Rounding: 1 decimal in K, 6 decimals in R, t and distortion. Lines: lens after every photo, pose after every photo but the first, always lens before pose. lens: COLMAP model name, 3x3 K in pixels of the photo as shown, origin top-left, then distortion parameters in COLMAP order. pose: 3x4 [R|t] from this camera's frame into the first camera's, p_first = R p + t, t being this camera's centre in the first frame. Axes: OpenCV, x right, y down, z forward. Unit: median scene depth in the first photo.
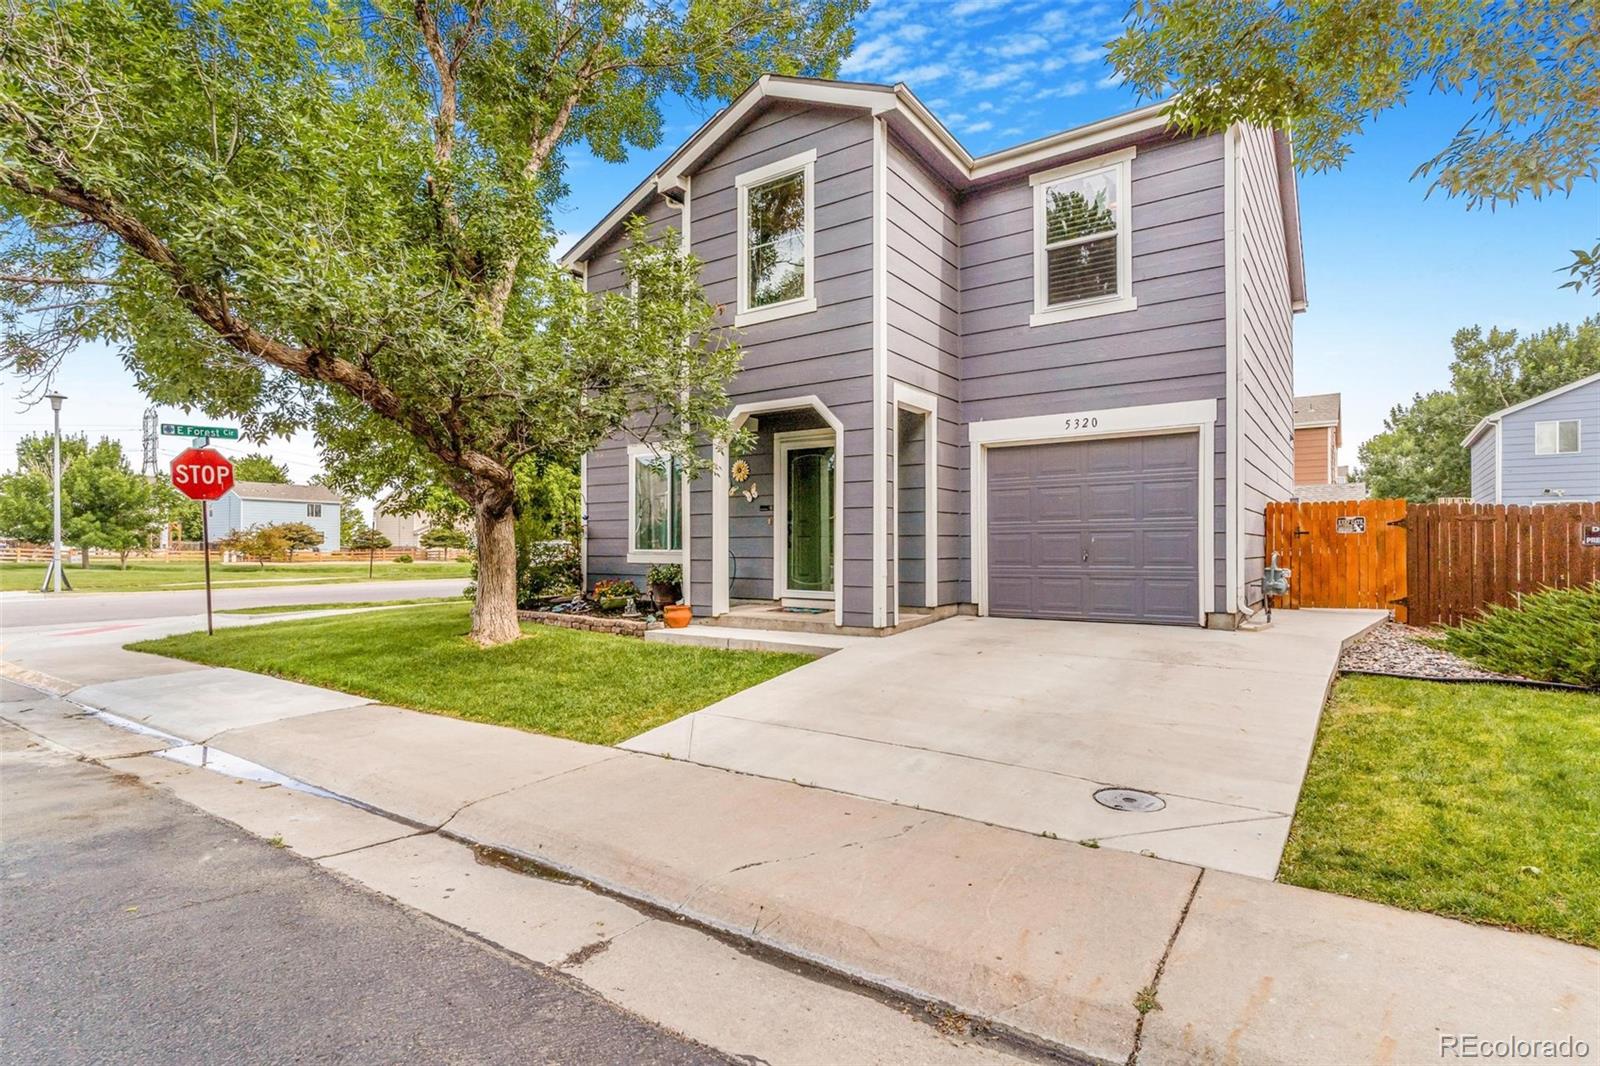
lens RADIAL K [[759.7, 0, 800.0], [0, 759.7, 533.0], [0, 0, 1]] dist [0.003118, 0.000490]
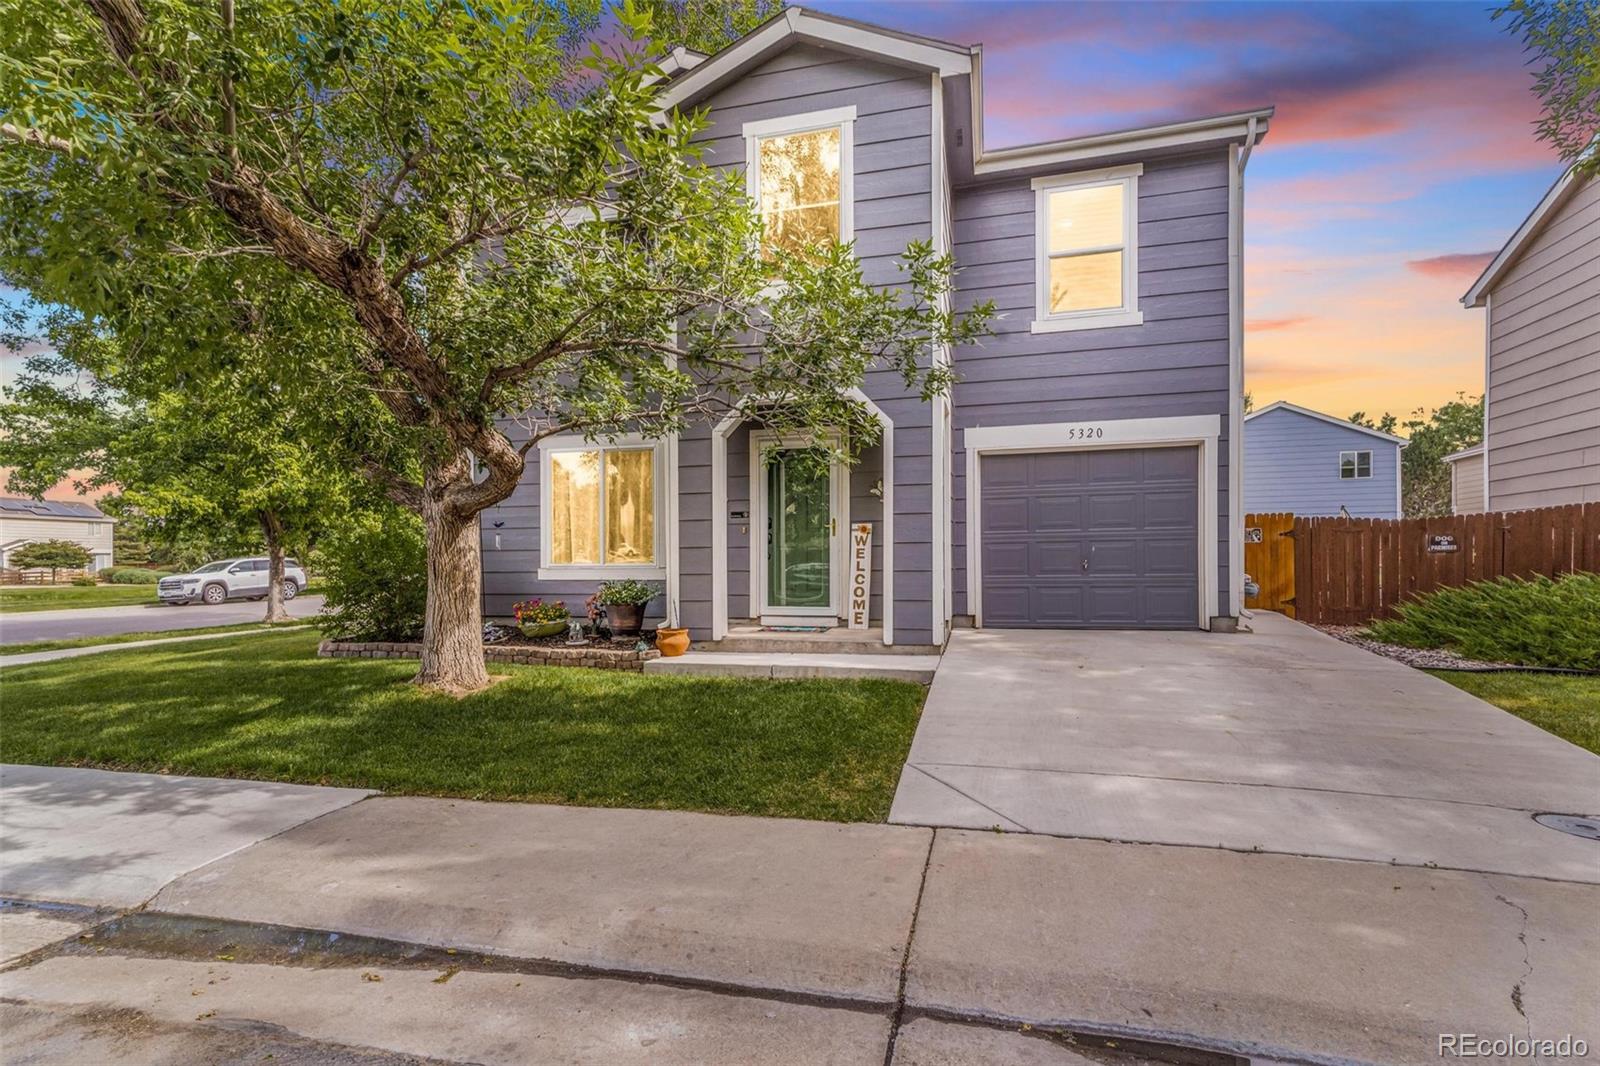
lens RADIAL K [[744.9, 0, 802.5], [0, 744.9, 550.2], [0, 0, 1]] dist [0.026070, 0.000638]
pose [[0.942382, -0.003521, 0.334521, -0.330963], [0.002367, 0.999990, 0.003858, 0.006469], [-0.334531, -0.002844, 0.942380, 0.197172]]
